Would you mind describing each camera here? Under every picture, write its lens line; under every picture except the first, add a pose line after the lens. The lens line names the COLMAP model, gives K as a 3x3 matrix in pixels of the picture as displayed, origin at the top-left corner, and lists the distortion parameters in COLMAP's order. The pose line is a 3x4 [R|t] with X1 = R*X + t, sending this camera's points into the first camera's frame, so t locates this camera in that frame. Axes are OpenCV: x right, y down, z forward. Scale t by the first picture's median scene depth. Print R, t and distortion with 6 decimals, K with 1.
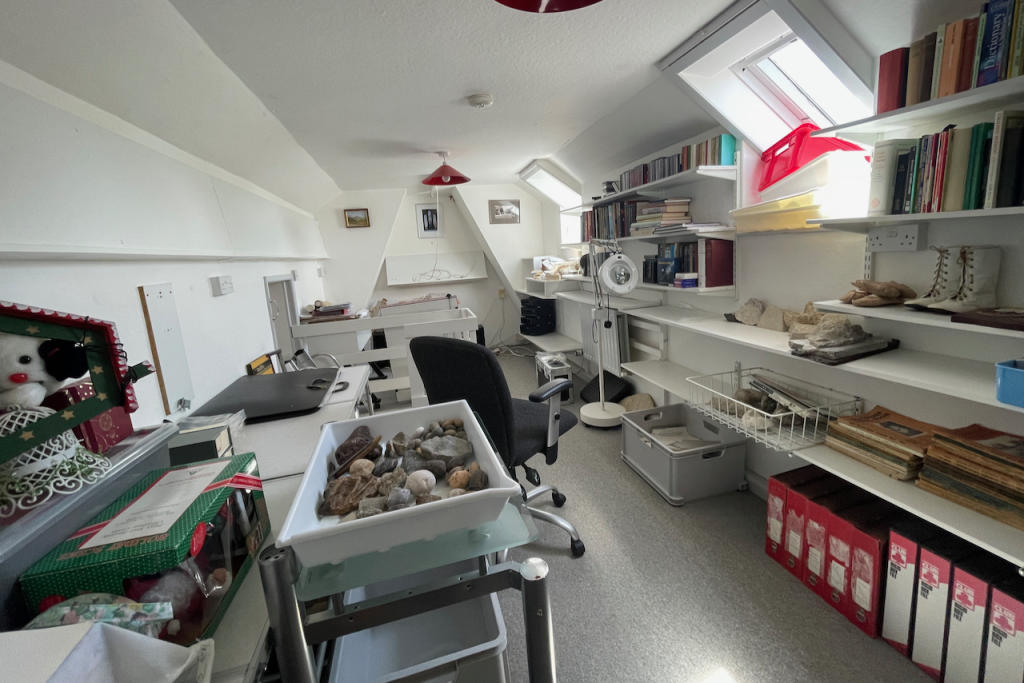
lens RADIAL K [[422.5, 0, 512.0], [0, 422.5, 341.5], [0, 0, 1]] dist [0.001873, 0.000246]
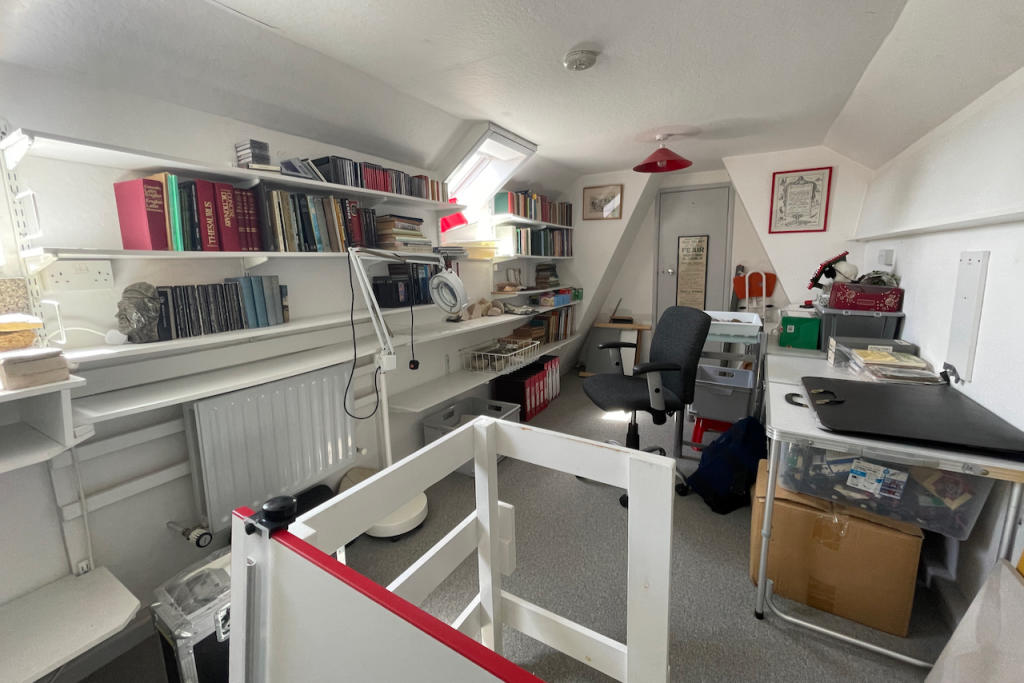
lens RADIAL K [[422.5, 0, 512.0], [0, 422.5, 341.5], [0, 0, 1]] dist [0.001873, 0.000246]
pose [[-0.723379, -0.041902, 0.689178, -0.529260], [0.213221, 0.935812, 0.280700, -0.319421], [-0.656704, 0.350000, -0.668013, 1.735402]]
